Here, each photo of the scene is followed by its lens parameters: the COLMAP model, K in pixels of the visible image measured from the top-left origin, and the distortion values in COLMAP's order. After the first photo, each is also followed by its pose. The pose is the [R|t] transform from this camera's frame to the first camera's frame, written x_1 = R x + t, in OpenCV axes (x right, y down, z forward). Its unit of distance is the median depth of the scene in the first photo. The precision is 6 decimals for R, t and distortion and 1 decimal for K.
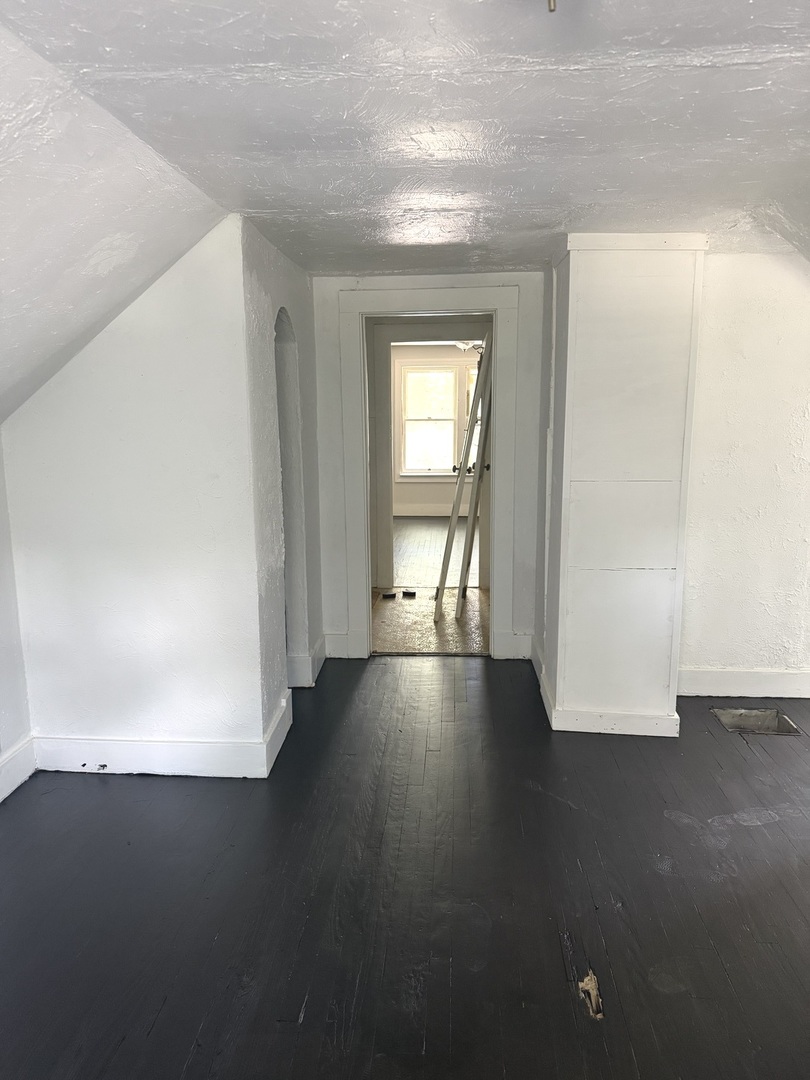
lens RADIAL K [[760.4, 0, 407.6], [0, 760.4, 541.2], [0, 0, 1]] dist [0.059000, -0.055906]
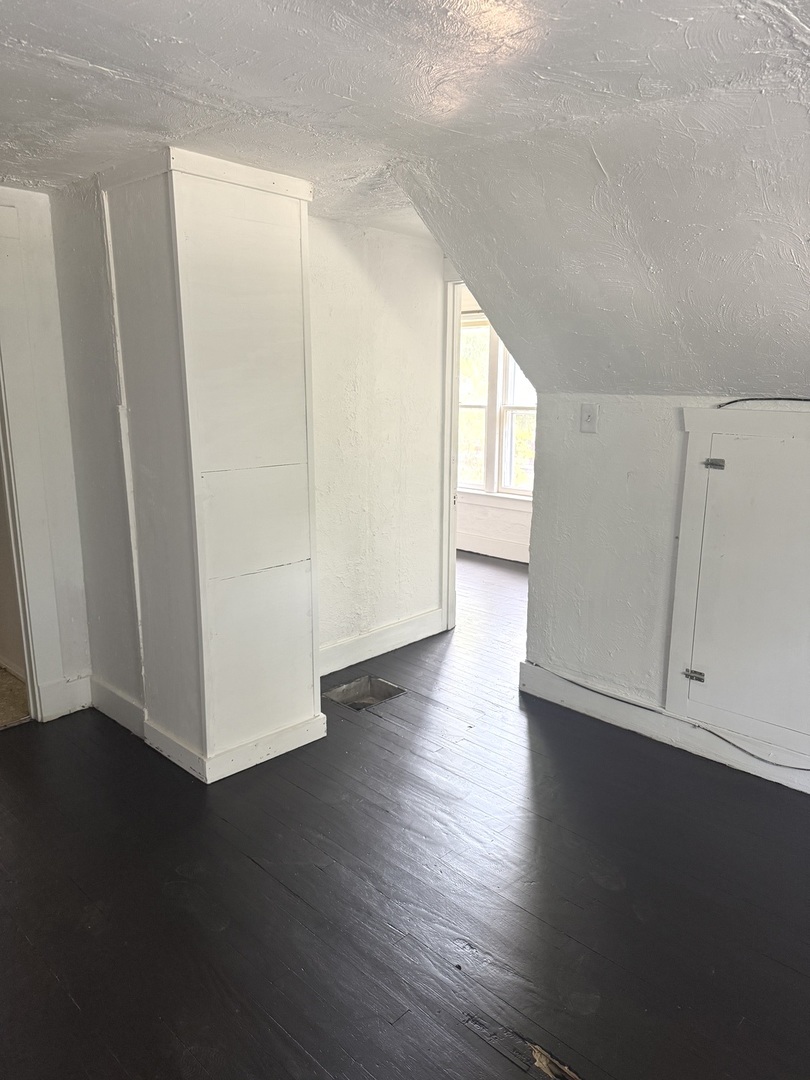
lens RADIAL K [[760.4, 0, 404.2], [0, 760.4, 541.6], [0, 0, 1]] dist [0.059000, -0.055906]
pose [[0.644831, -0.164757, 0.746357, -0.238211], [0.136218, 0.985630, 0.099887, -0.056698], [-0.752089, 0.037257, 0.658008, 0.306986]]
